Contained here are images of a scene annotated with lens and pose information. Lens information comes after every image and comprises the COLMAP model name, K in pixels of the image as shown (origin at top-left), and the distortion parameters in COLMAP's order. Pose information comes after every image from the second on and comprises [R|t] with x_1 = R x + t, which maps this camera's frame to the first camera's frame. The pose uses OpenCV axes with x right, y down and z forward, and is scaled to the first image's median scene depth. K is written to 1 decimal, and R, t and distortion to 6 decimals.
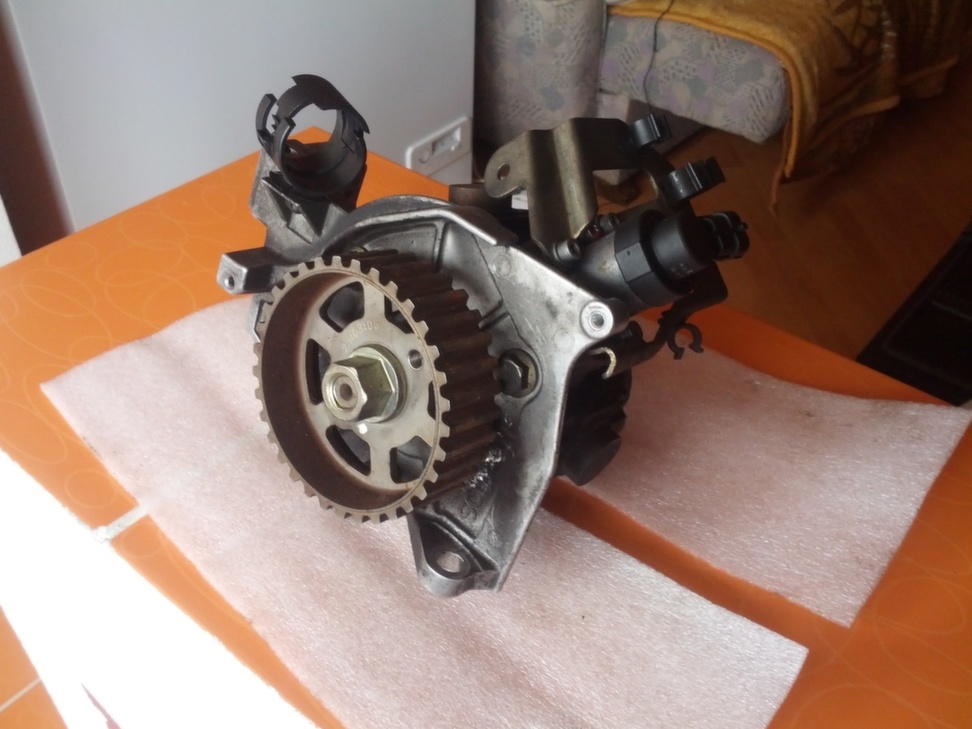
lens RADIAL K [[944.2, 0, 490.1], [0, 944.2, 364.2], [0, 0, 1]] dist [-0.017590, 0.000000]
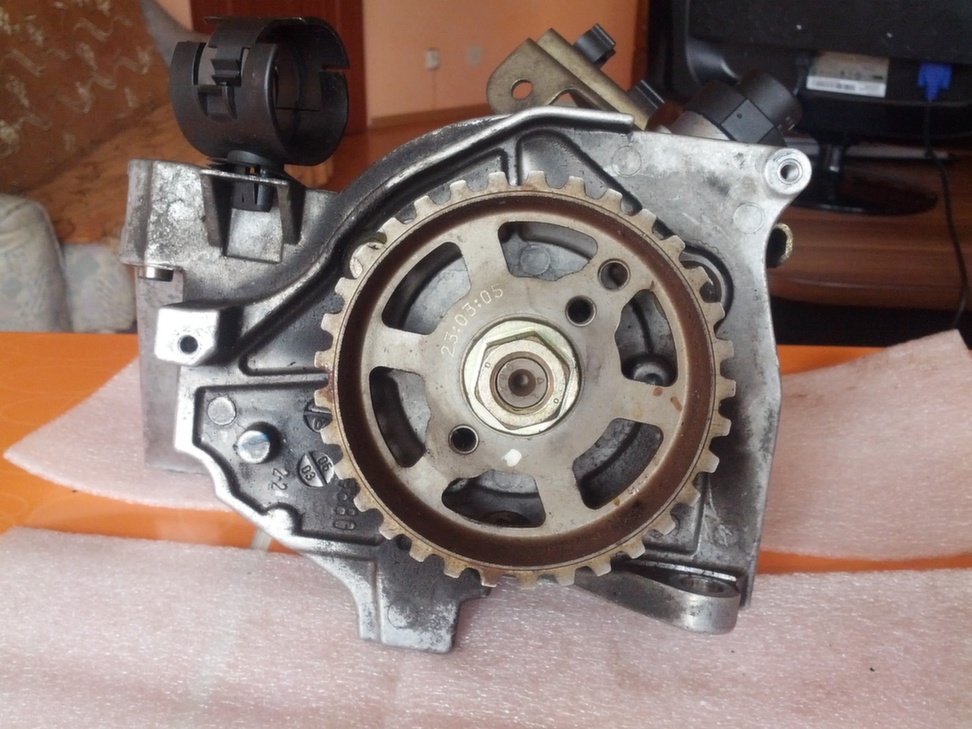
lens RADIAL K [[944.2, 0, 461.5], [0, 944.2, 384.5], [0, 0, 1]] dist [-0.017590, 0.000000]
pose [[0.797599, -0.287322, 0.530361, -0.502638], [0.404196, 0.907240, -0.116368, 0.084214], [-0.447729, 0.307185, 0.839748, 0.452954]]
